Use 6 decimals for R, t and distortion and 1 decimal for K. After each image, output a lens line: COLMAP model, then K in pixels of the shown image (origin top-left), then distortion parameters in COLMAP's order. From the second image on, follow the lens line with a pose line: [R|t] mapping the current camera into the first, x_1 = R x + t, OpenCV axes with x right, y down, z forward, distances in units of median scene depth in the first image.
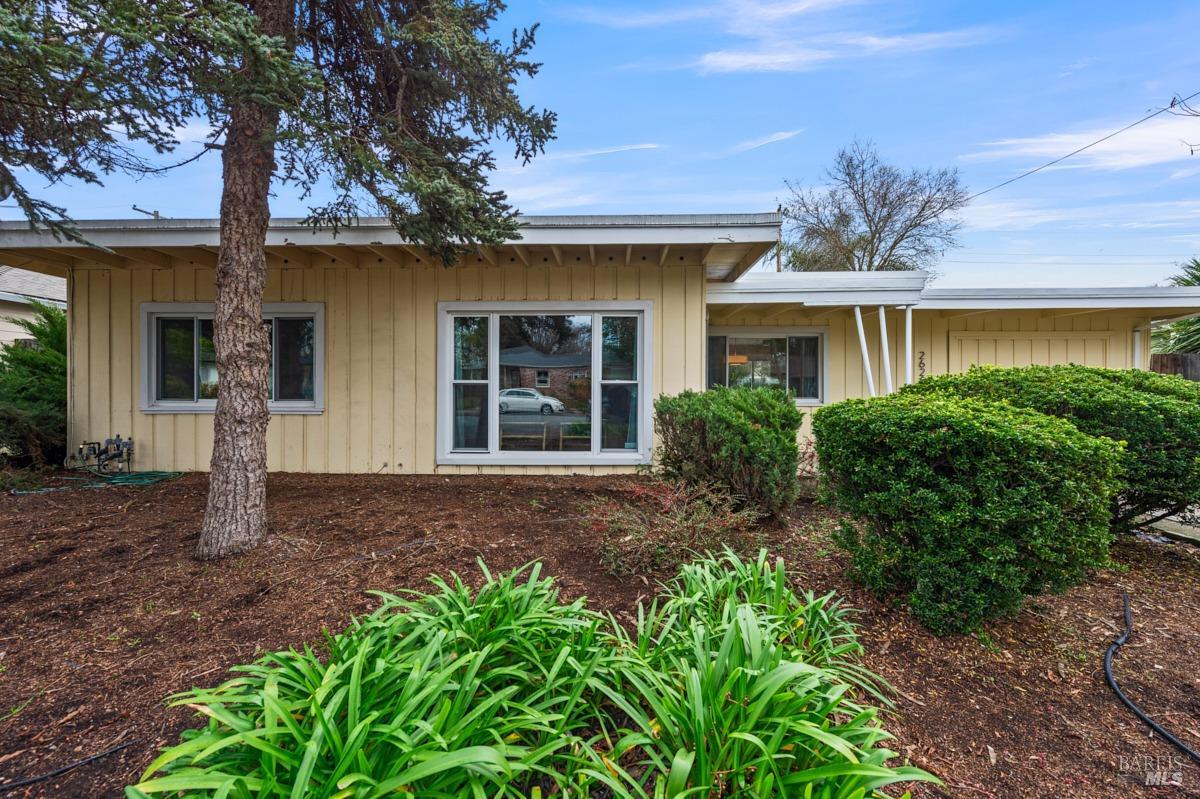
lens RADIAL K [[472.6, 0, 600.0], [0, 472.6, 399.5], [0, 0, 1]] dist [0.012465, -0.000051]
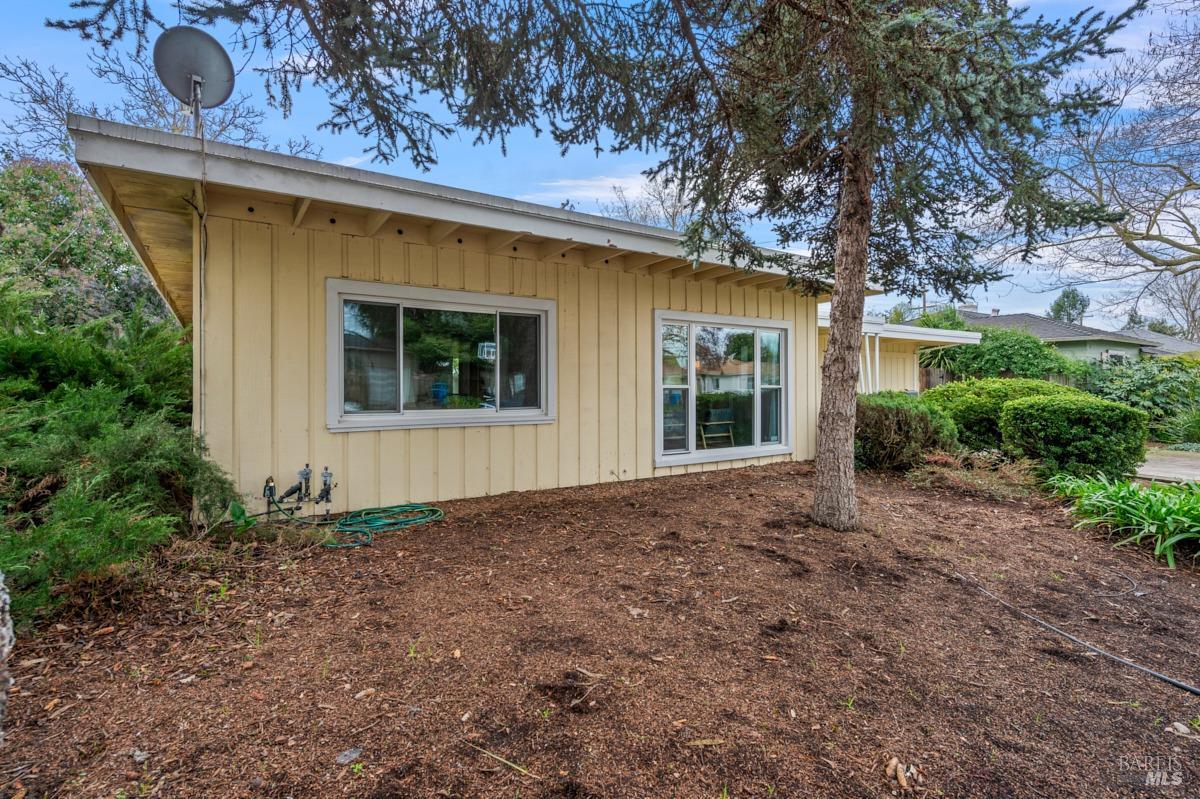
lens RADIAL K [[586.3, 0, 600.0], [0, 586.3, 399.5], [0, 0, 1]] dist [0.000396, 0.000048]
pose [[0.802422, -0.013755, 0.596599, -1.191411], [0.021480, 0.999752, -0.005841, -0.005183], [-0.596371, 0.017502, 0.802518, 0.048940]]
